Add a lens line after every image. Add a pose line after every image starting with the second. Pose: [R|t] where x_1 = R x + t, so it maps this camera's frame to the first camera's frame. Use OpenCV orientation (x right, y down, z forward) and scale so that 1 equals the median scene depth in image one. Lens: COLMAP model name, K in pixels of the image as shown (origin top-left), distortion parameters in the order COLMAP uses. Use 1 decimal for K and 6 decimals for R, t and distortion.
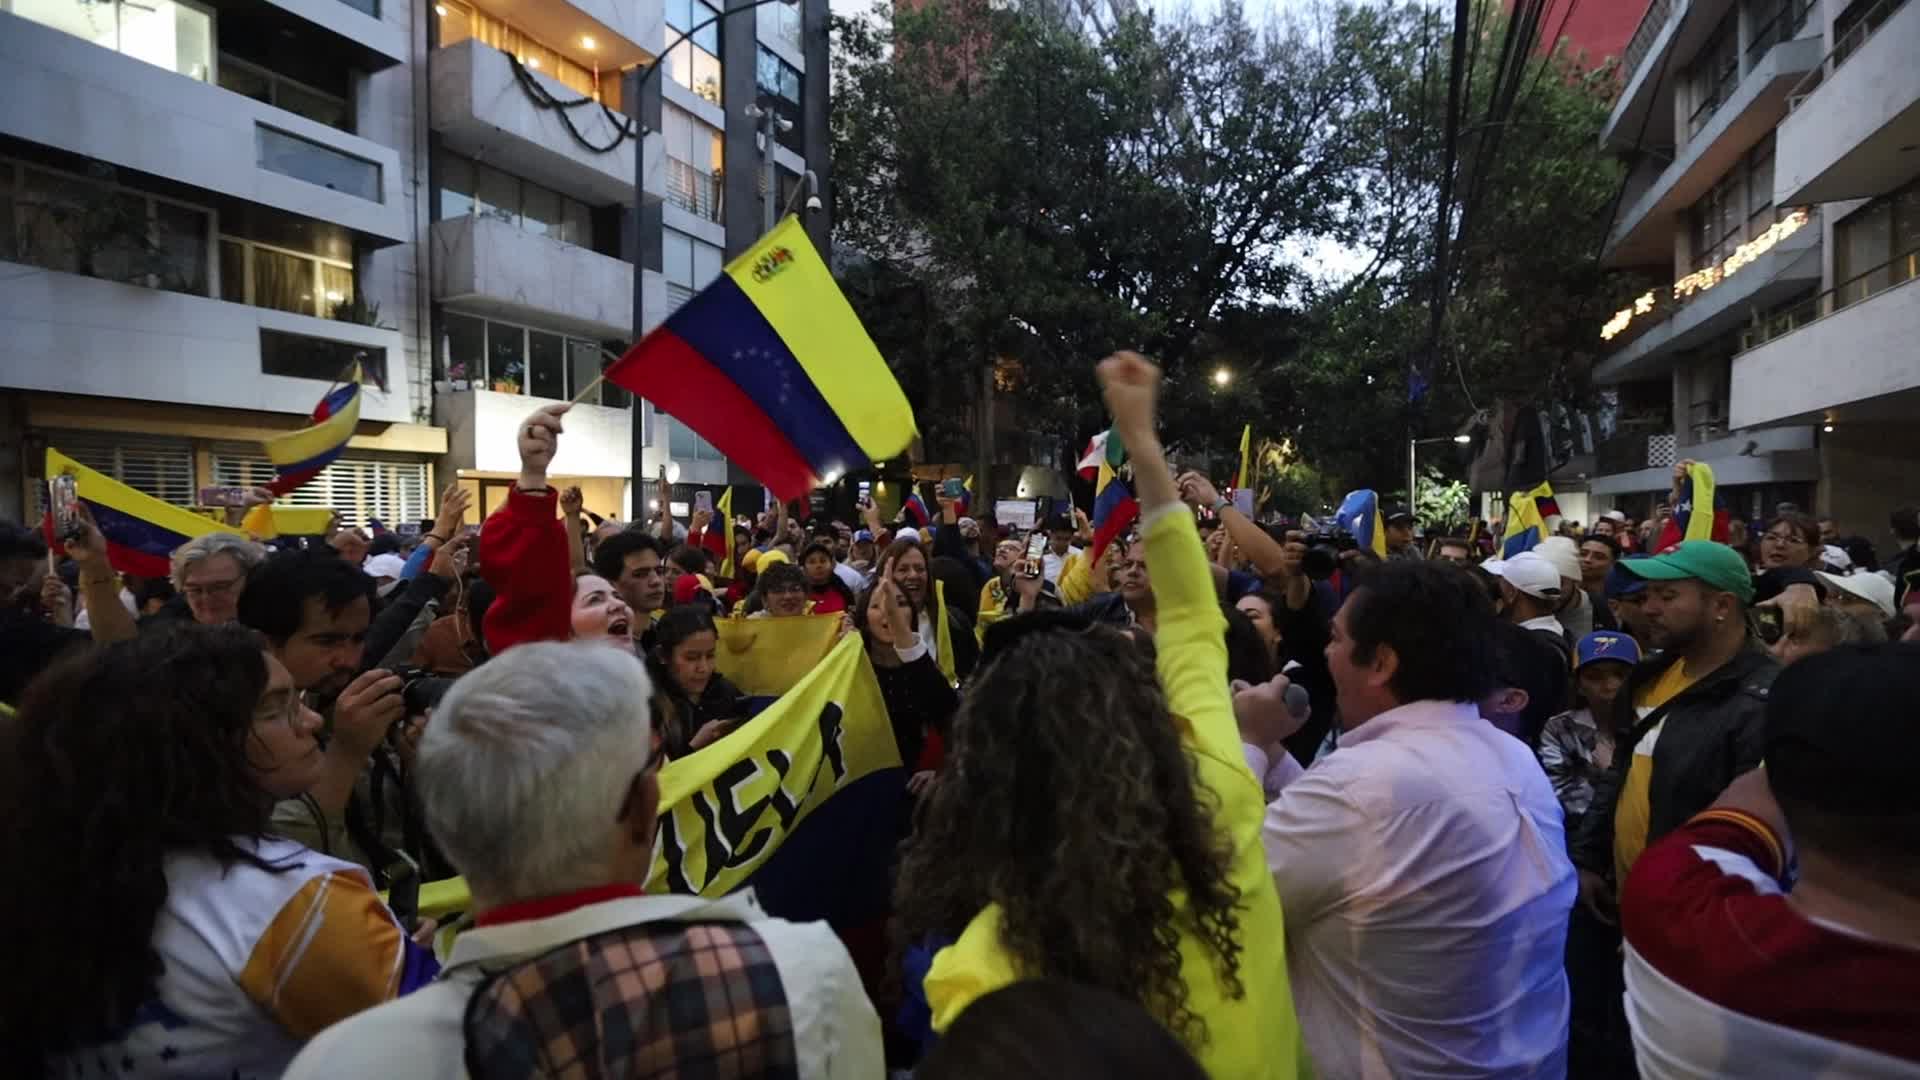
lens RADIAL K [[872.0, 0, 968.6], [0, 872.0, 538.9], [0, 0, 1]] dist [-0.038206, 0.011971]
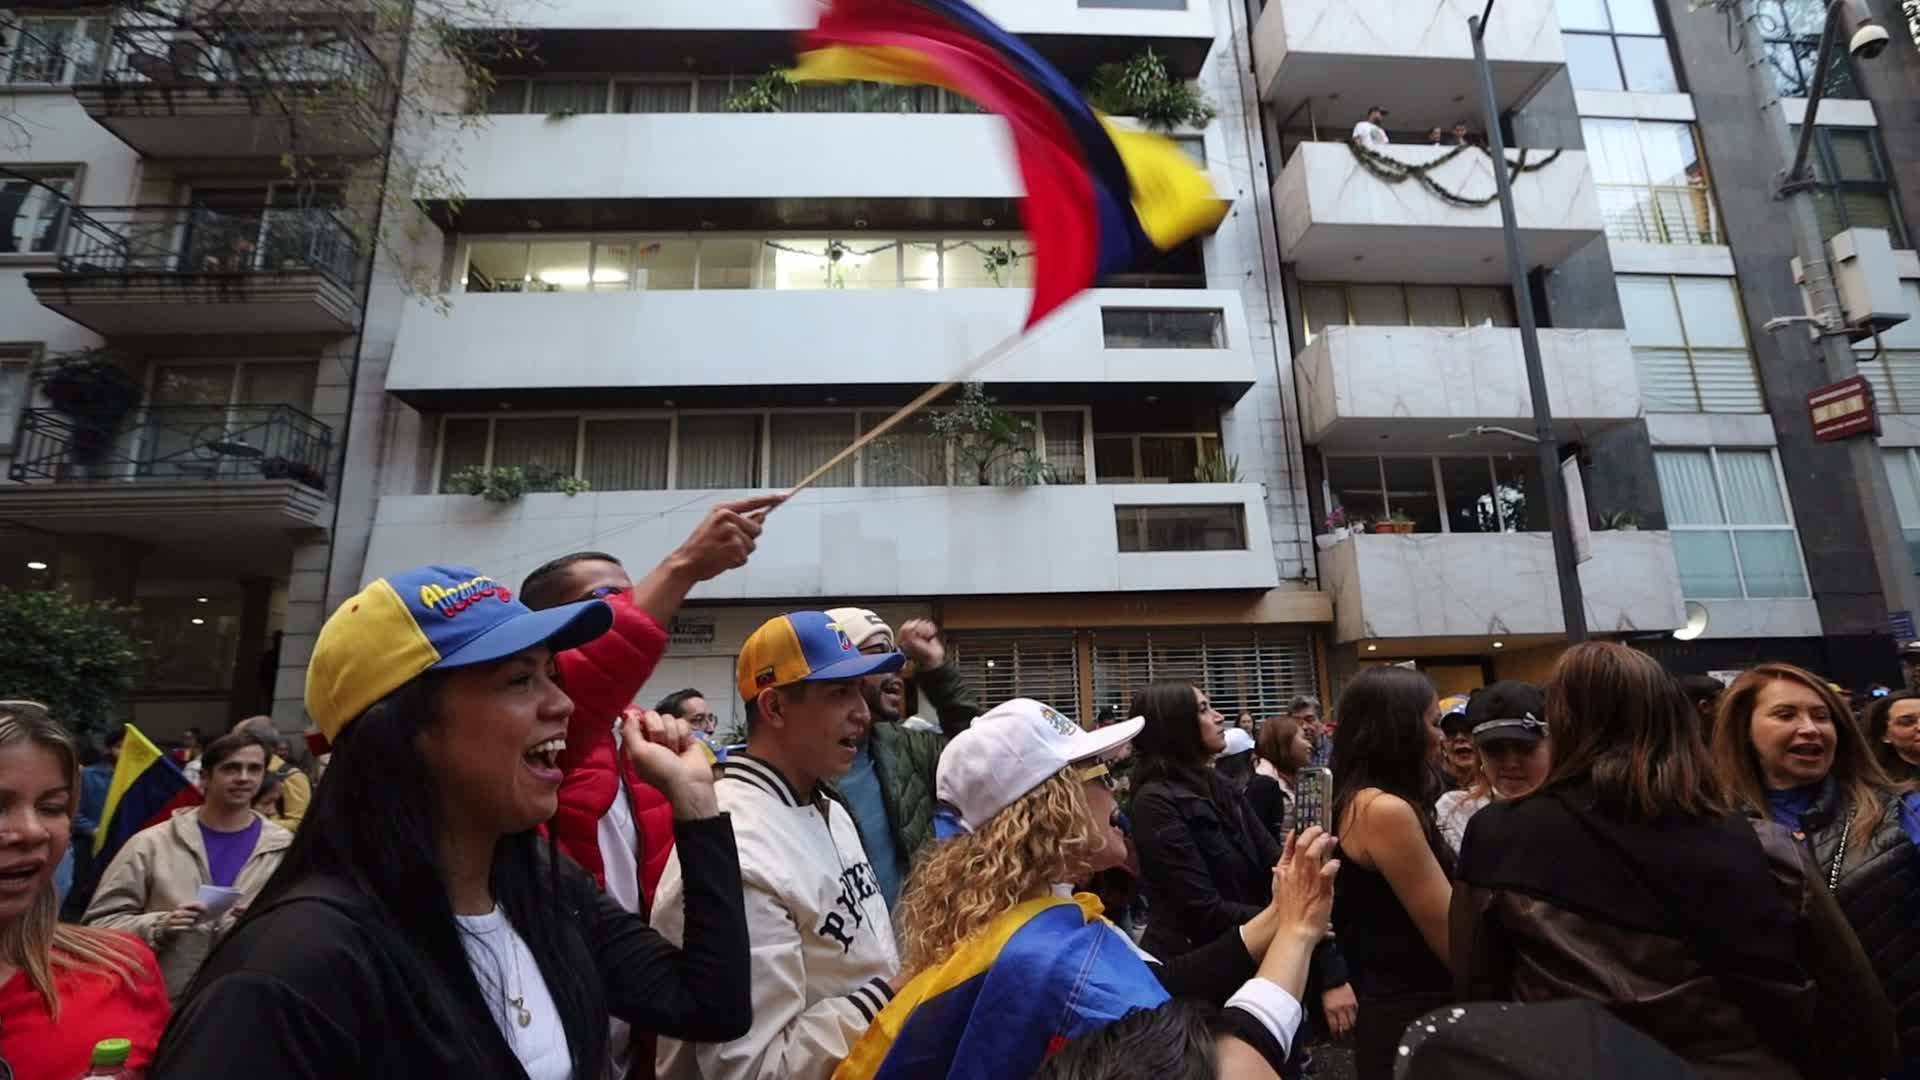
lens RADIAL K [[891.1, 0, 959.9], [0, 891.1, 527.2], [0, 0, 1]] dist [-0.039230, 0.011194]
pose [[0.472358, -0.210282, -0.855955, -0.054162], [-0.000798, 0.971022, -0.238991, 0.011102], [0.881407, 0.113572, 0.458502, 0.308880]]
